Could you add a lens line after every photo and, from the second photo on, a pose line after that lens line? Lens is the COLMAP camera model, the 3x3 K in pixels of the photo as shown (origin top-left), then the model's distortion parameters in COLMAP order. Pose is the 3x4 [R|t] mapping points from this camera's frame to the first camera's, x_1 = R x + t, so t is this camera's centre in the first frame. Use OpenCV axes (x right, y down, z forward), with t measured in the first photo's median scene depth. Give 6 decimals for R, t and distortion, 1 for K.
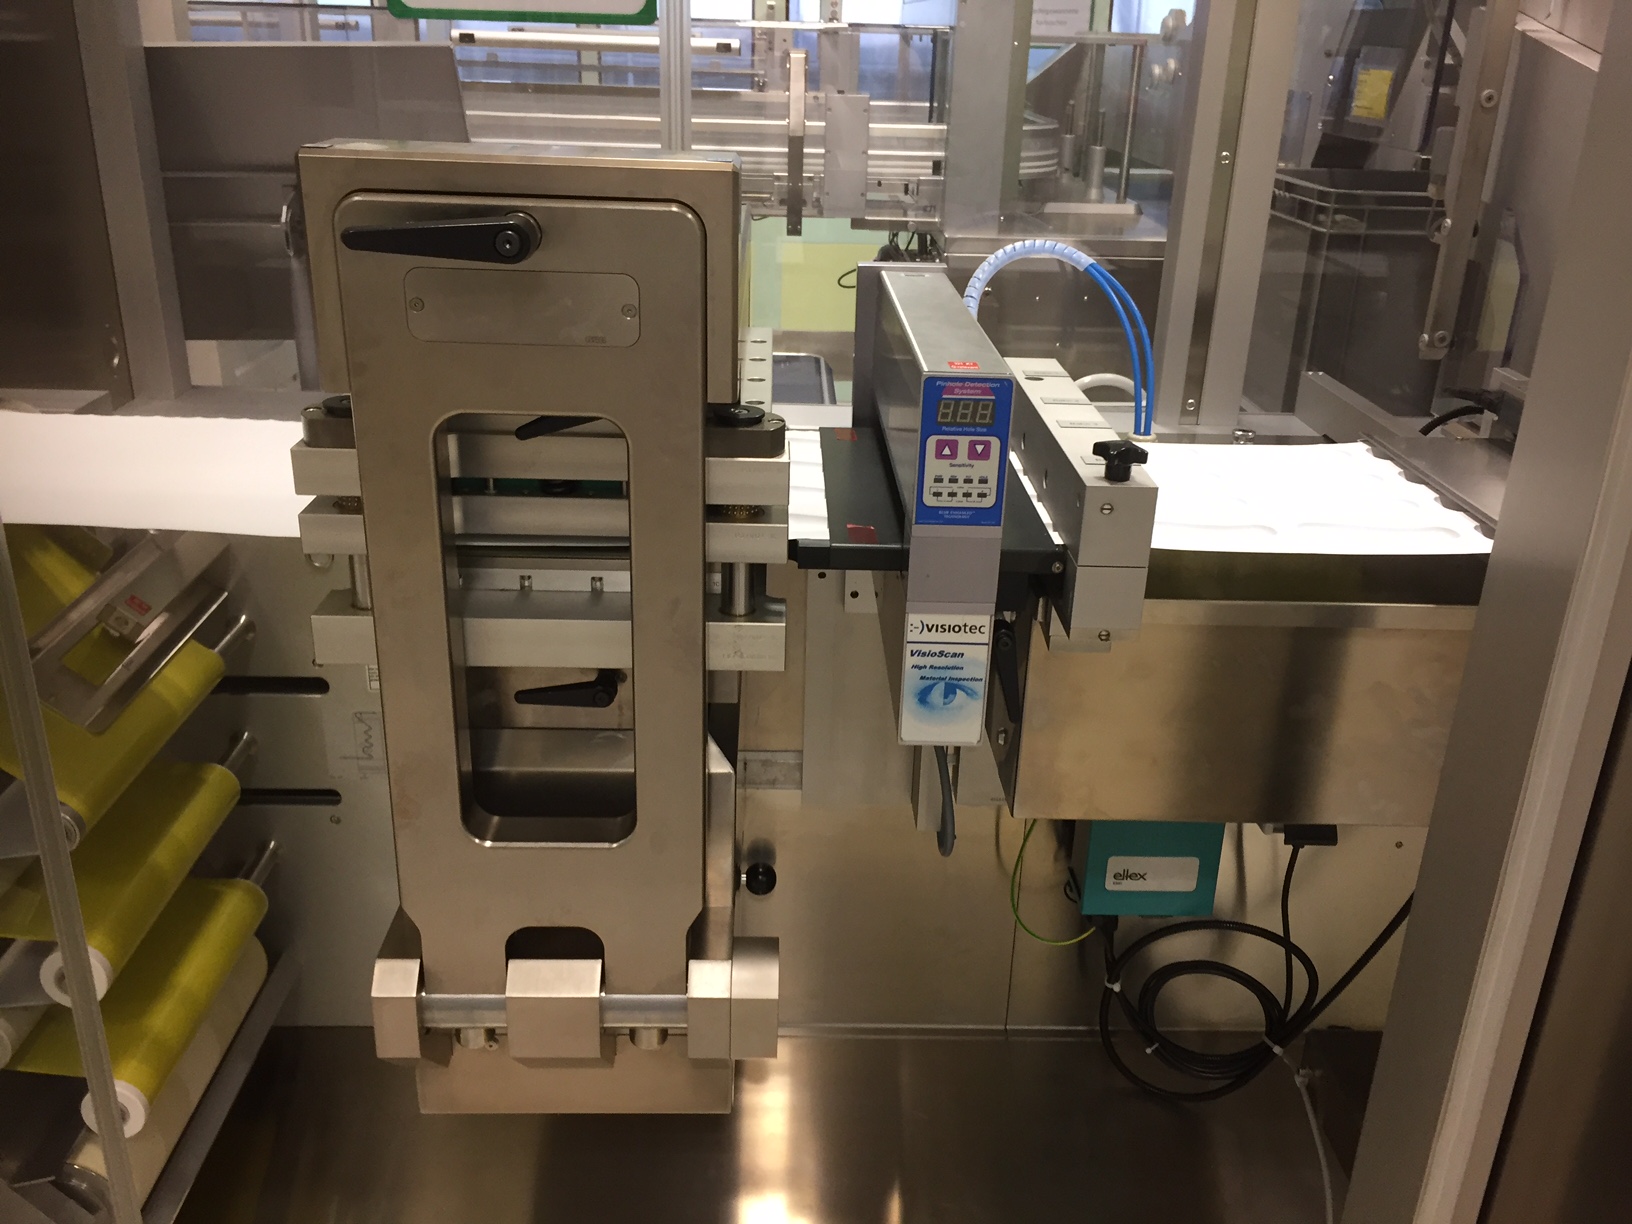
lens RADIAL K [[1413.0, 0, 813.8], [0, 1413.0, 613.7], [0, 0, 1]] dist [0.042195, -0.028917]
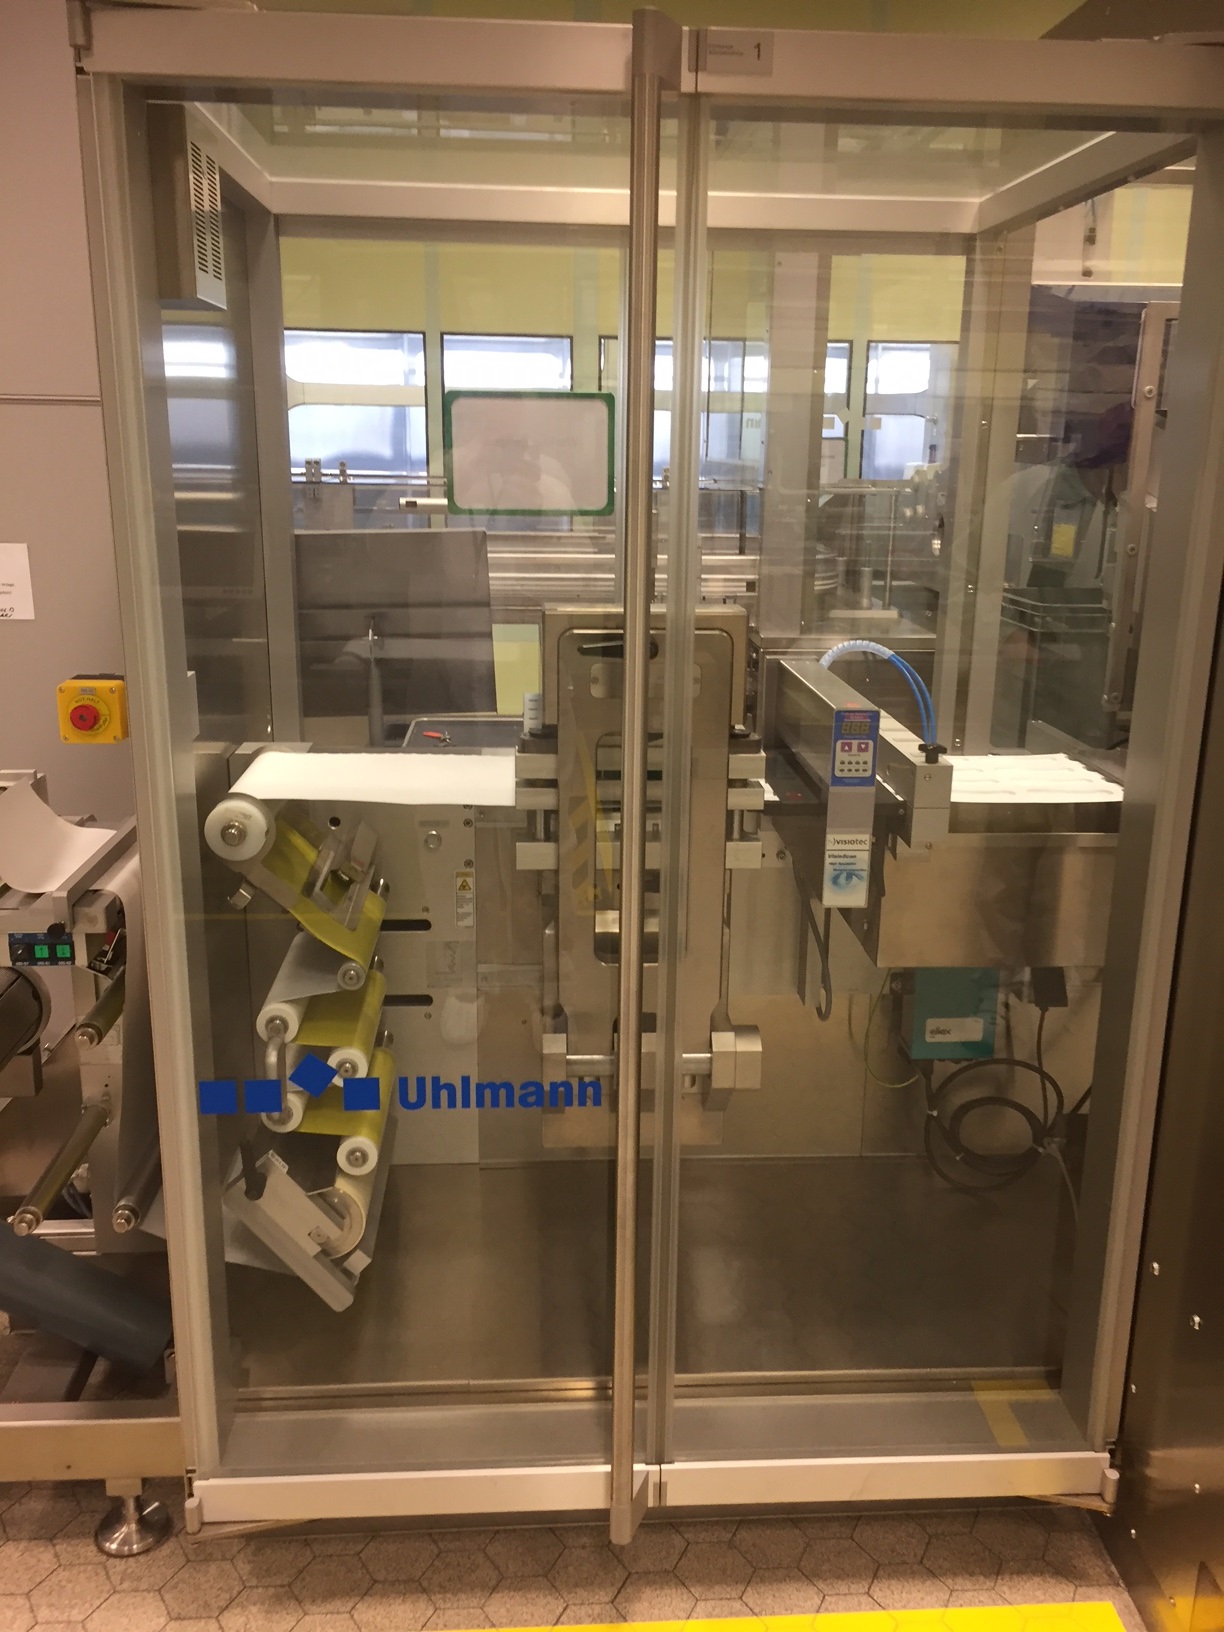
lens RADIAL K [[1413.0, 0, 612.9], [0, 1413.0, 818.1], [0, 0, 1]] dist [0.042195, -0.028917]
pose [[0.999174, -0.024548, 0.032373, -0.187015], [0.028570, 0.991066, -0.130279, 0.144105], [-0.028886, 0.131096, 0.990949, -0.585909]]
